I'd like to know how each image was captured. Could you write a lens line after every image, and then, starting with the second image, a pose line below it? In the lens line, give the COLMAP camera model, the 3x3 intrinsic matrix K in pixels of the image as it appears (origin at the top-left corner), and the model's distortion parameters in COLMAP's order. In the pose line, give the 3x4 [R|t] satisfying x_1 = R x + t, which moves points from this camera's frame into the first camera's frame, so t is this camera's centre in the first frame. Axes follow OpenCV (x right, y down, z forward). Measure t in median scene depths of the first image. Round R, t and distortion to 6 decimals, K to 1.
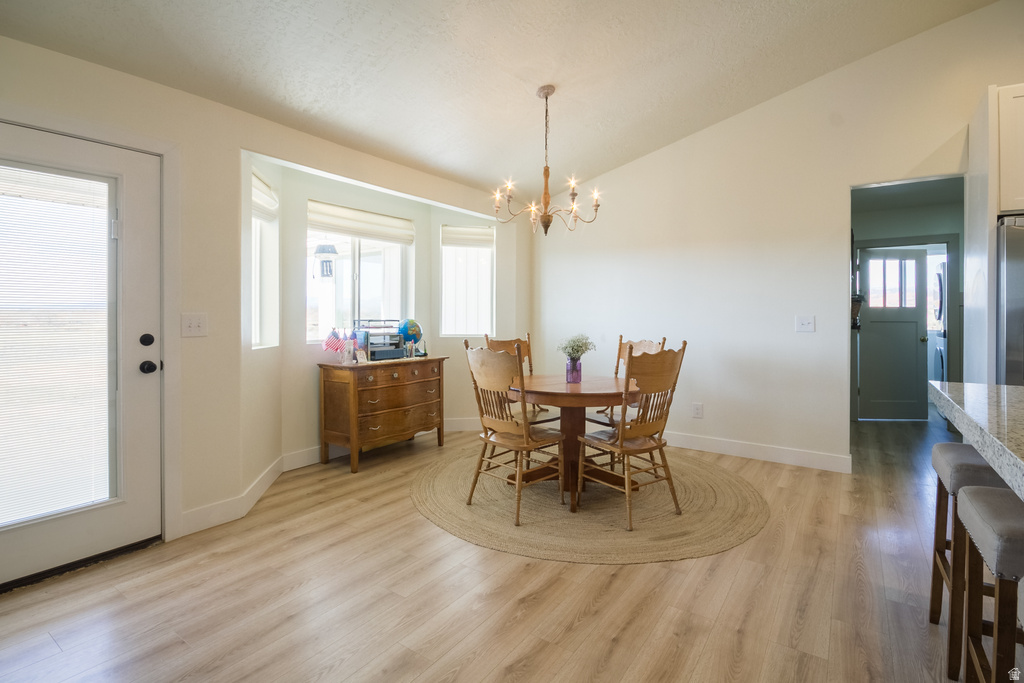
lens RADIAL K [[486.6, 0, 483.7], [0, 486.6, 313.7], [0, 0, 1]] dist [0.002809, -0.007405]
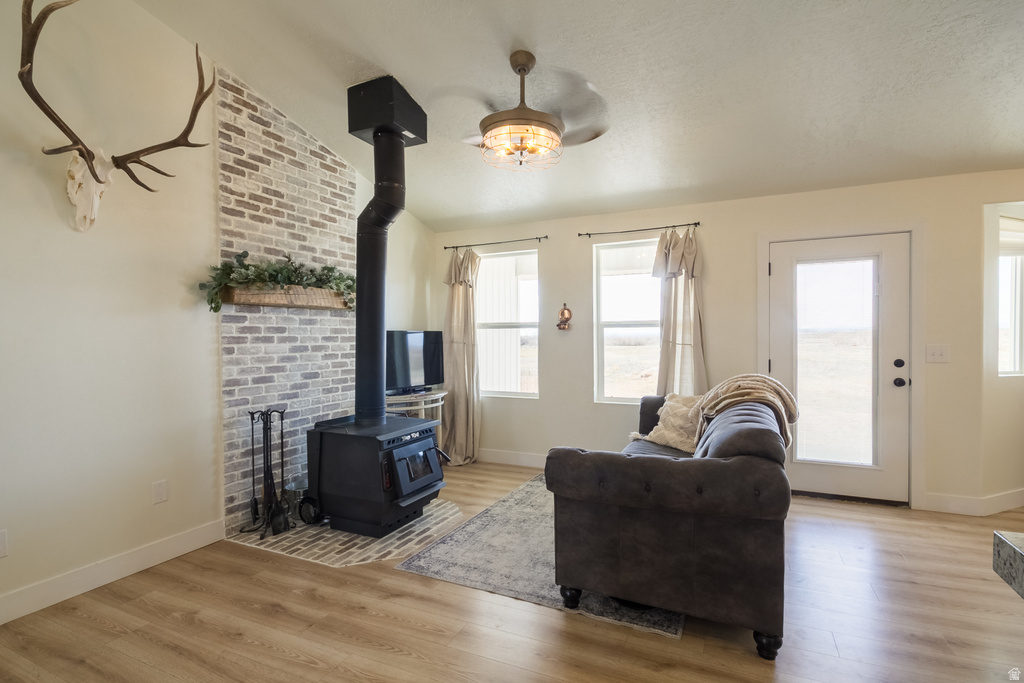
lens RADIAL K [[486.6, 0, 506.8], [0, 486.6, 348.1], [0, 0, 1]] dist [0.002809, -0.007405]
pose [[0.185425, 0.018895, -0.982477, 0.502179], [0.011459, 0.999706, 0.021389, -0.035691], [0.982592, -0.015225, 0.185154, -0.402845]]
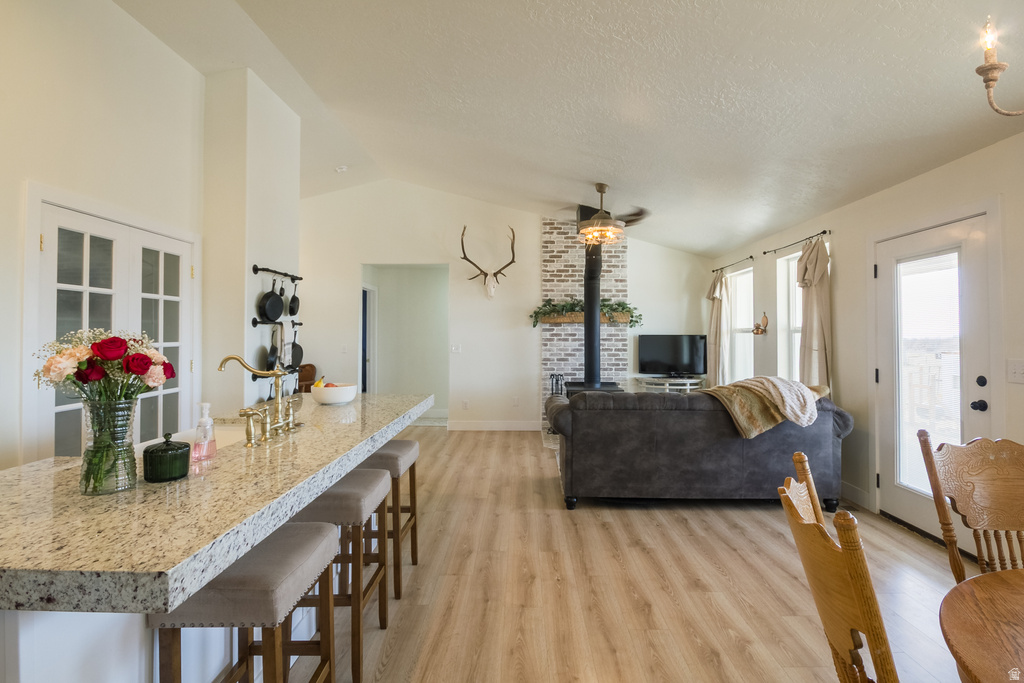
lens RADIAL K [[486.6, 0, 536.4], [0, 486.6, 325.8], [0, 0, 1]] dist [0.002809, -0.007405]
pose [[-0.799793, -0.016960, -0.600037, 0.817467], [-0.001216, 0.999645, -0.026634, -0.043849], [0.600275, -0.020572, -0.799529, 1.326964]]
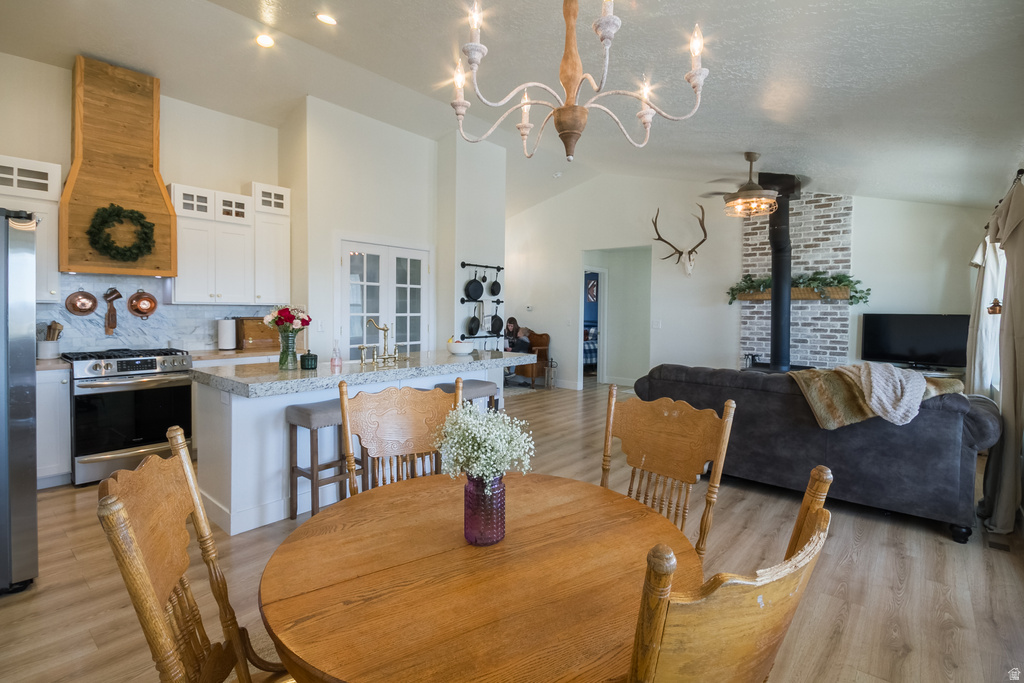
lens RADIAL K [[486.6, 0, 510.5], [0, 486.6, 326.5], [0, 0, 1]] dist [0.002809, -0.007405]
pose [[-0.997165, -0.019478, 0.072675, 0.177327], [-0.017590, 0.999493, 0.026532, -0.037176], [-0.073155, 0.025178, -0.997003, 1.873639]]
